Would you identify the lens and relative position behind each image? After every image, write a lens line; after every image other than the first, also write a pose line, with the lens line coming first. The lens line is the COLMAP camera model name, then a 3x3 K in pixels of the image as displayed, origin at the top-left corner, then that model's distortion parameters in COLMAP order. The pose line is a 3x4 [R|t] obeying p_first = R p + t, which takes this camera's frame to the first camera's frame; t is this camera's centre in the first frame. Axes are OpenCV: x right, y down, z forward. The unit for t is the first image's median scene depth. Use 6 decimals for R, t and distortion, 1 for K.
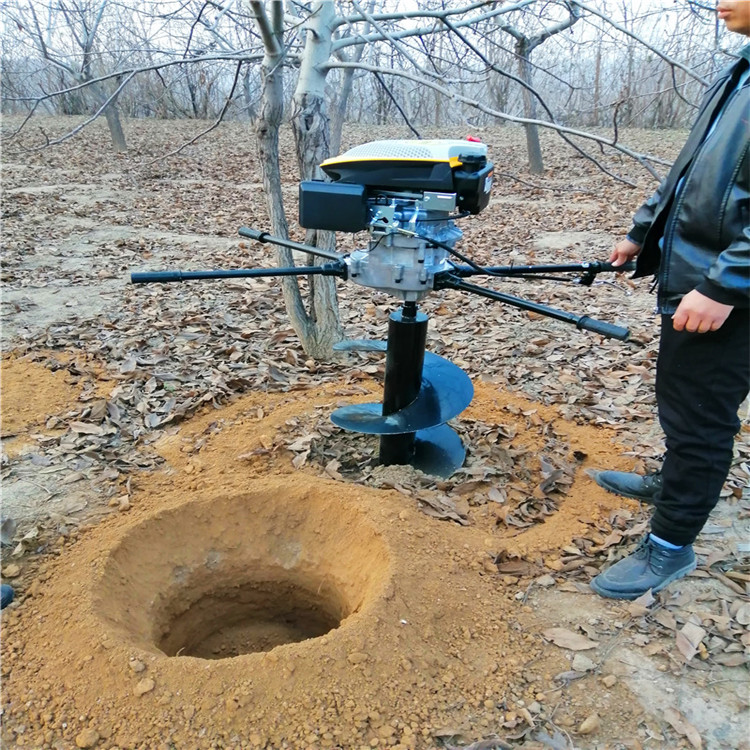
lens RADIAL K [[791.2, 0, 354.2], [0, 791.2, 413.5], [0, 0, 1]] dist [0.102510, -0.231995]
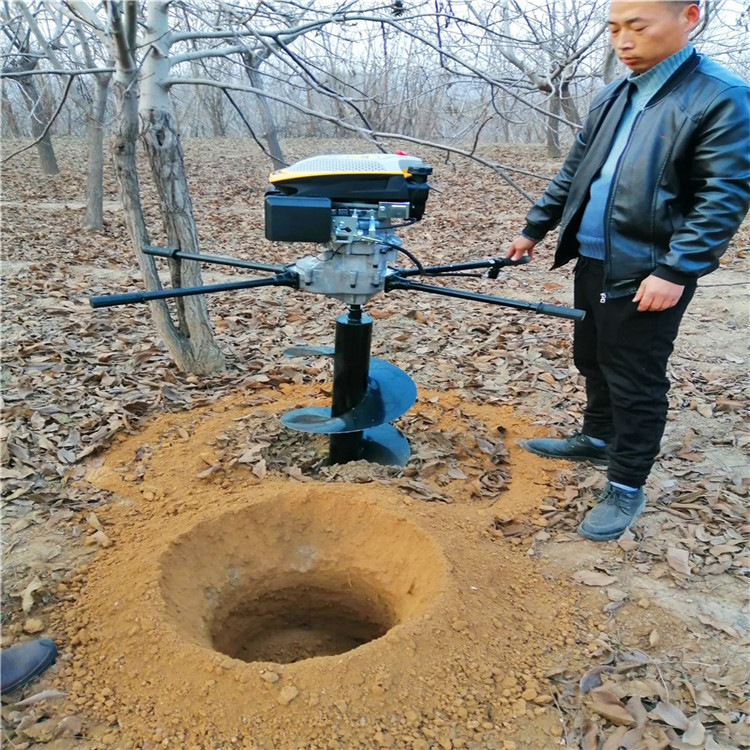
lens RADIAL K [[792.0, 0, 374.7], [0, 792.0, 399.2], [0, 0, 1]] dist [0.112507, -0.280286]
pose [[0.940437, -0.117222, 0.319120, -0.265225], [0.126490, 0.991932, -0.008397, -0.004108], [-0.315561, 0.048263, 0.947677, -0.008658]]
